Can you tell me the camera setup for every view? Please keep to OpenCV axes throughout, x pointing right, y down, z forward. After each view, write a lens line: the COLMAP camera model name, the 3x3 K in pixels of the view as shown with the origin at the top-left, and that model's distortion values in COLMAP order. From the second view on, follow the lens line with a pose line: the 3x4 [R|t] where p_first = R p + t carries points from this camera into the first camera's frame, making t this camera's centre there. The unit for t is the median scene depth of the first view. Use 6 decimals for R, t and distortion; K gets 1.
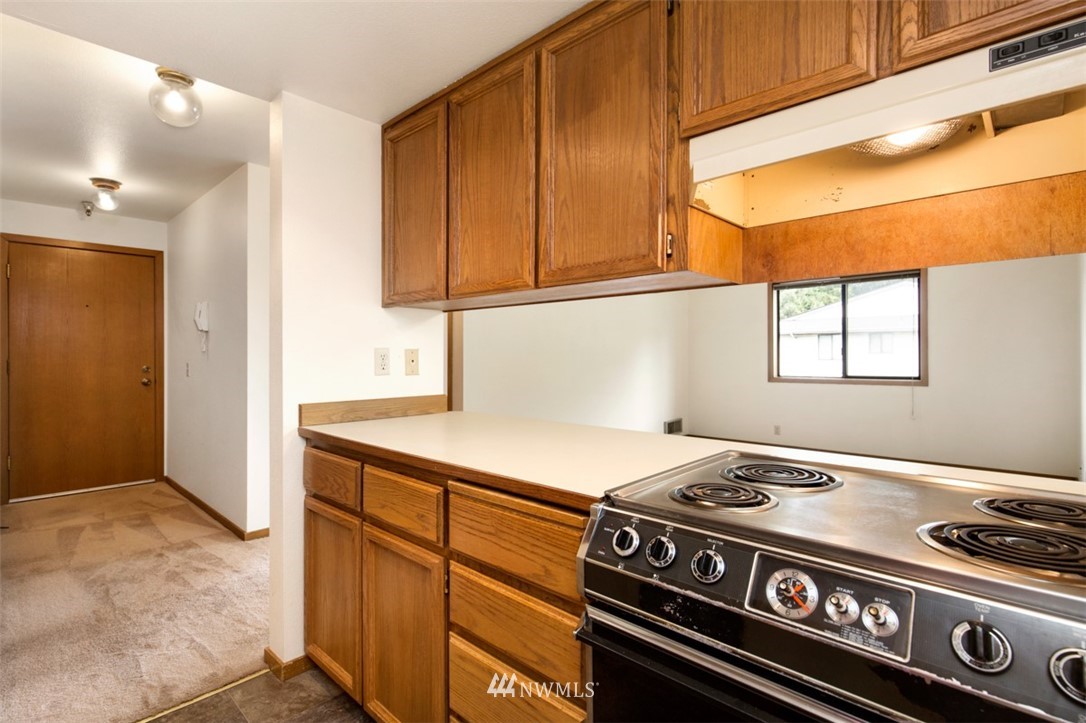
lens RADIAL K [[510.4, 0, 509.2], [0, 510.4, 358.7], [0, 0, 1]] dist [-0.014774, 0.000274]
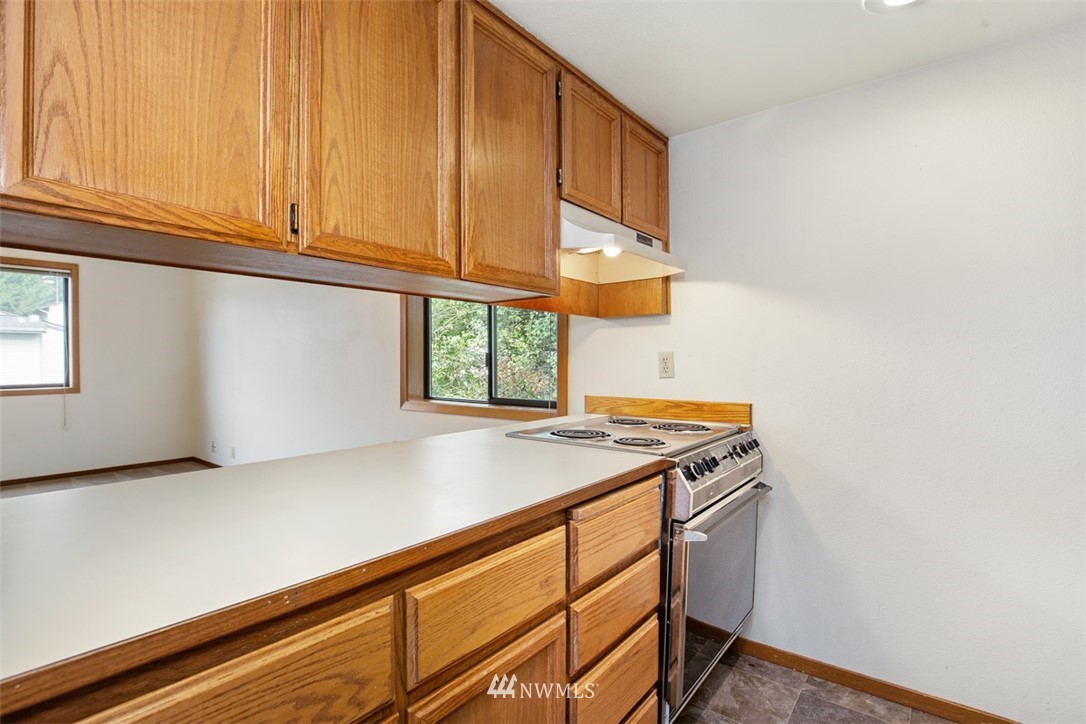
lens RADIAL K [[524.2, 0, 543.0], [0, 524.2, 362.0], [0, 0, 1]] dist [-0.044391, 0.000263]
pose [[-0.124296, -0.004165, 0.992236, -0.852970], [0.006839, 0.999964, 0.005054, -0.007214], [-0.992222, 0.007414, -0.124263, 1.028162]]
